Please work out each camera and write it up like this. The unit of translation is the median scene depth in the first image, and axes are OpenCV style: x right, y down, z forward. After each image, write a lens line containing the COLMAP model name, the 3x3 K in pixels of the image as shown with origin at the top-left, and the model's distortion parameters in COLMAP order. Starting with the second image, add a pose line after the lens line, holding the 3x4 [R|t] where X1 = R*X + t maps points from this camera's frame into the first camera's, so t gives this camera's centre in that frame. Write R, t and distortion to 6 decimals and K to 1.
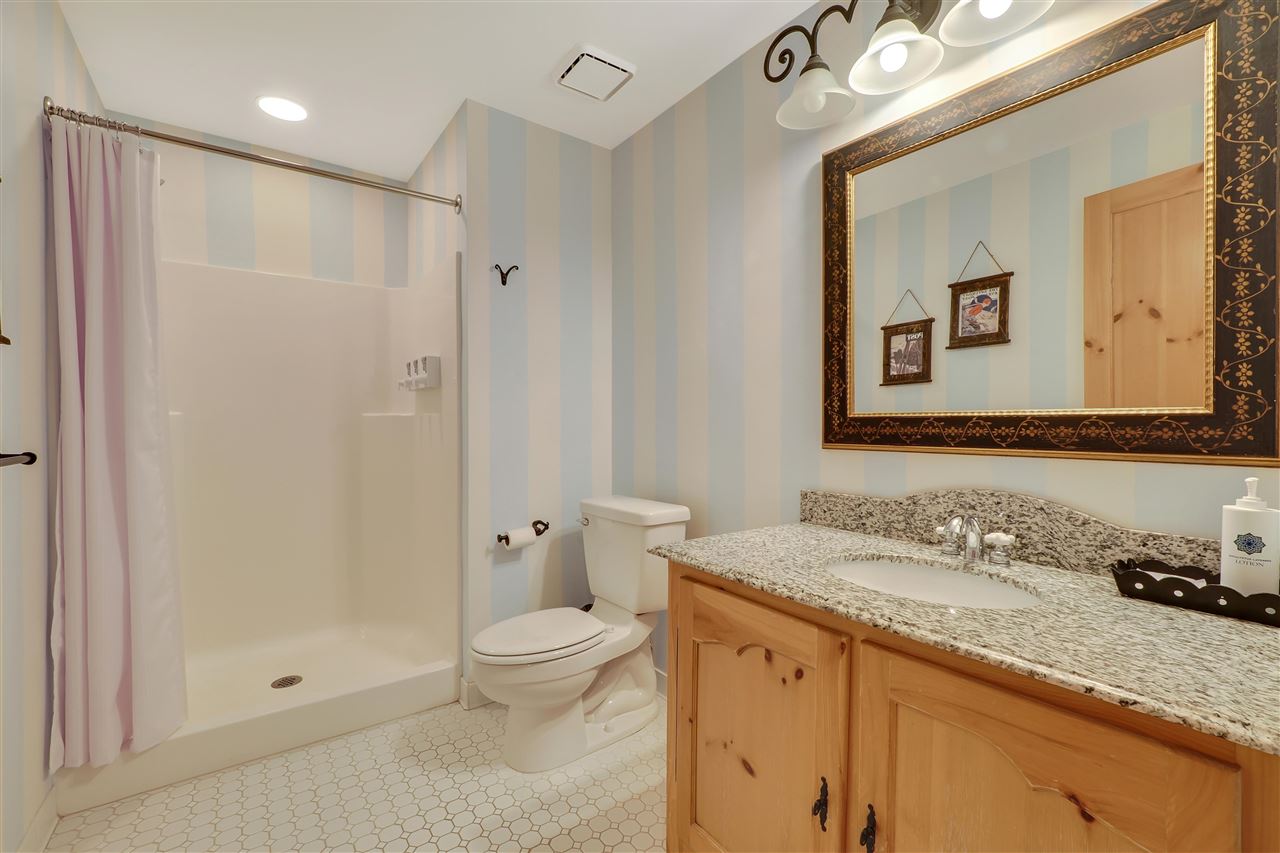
lens RADIAL K [[544.5, 0, 640.0], [0, 544.5, 426.5], [0, 0, 1]] dist [-0.001408, -0.000193]
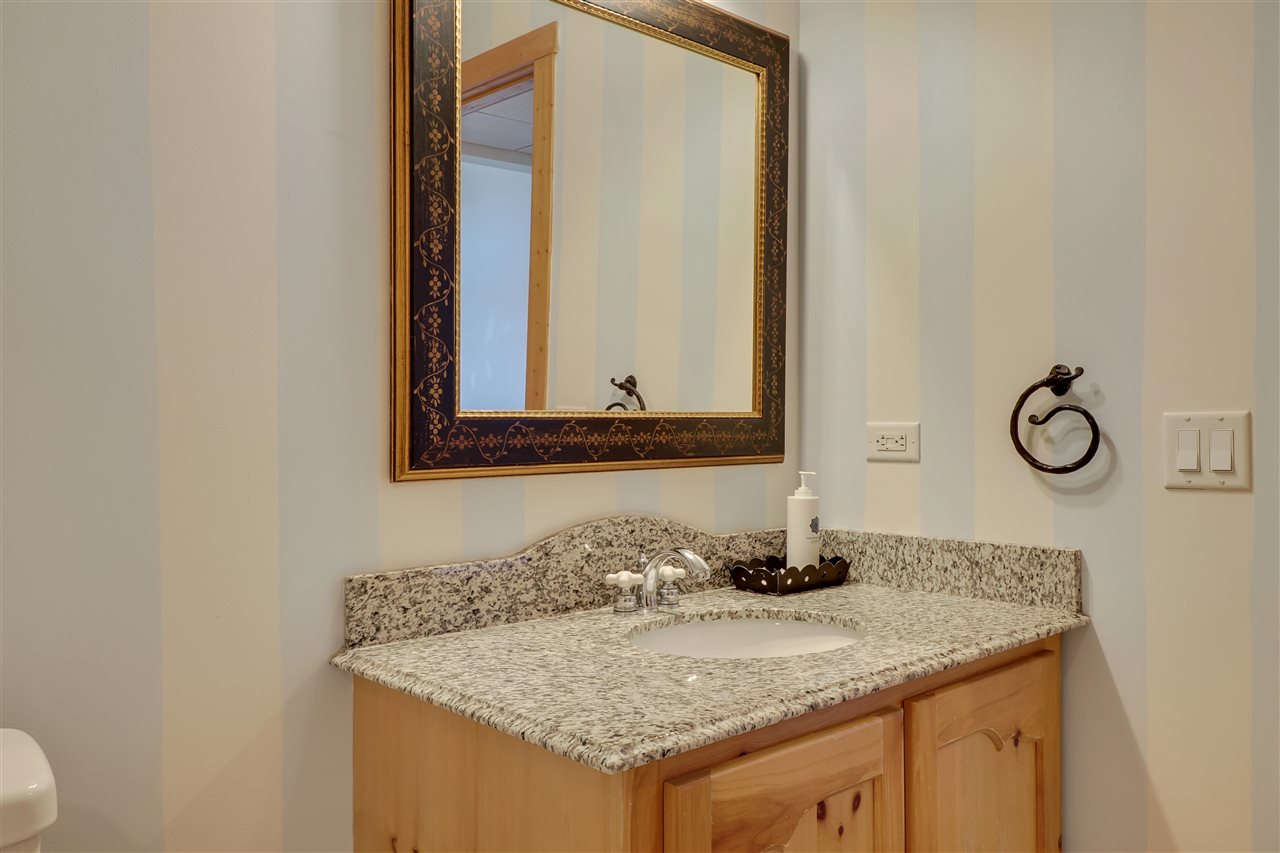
lens RADIAL K [[985.3, 0, 640.0], [0, 985.3, 426.5], [0, 0, 1]] dist [-0.002194, 0.000768]
pose [[-0.101159, -0.005816, 0.994853, -0.651345], [0.008162, 0.999944, 0.006676, -0.014973], [-0.994837, 0.008796, -0.101106, 1.014142]]
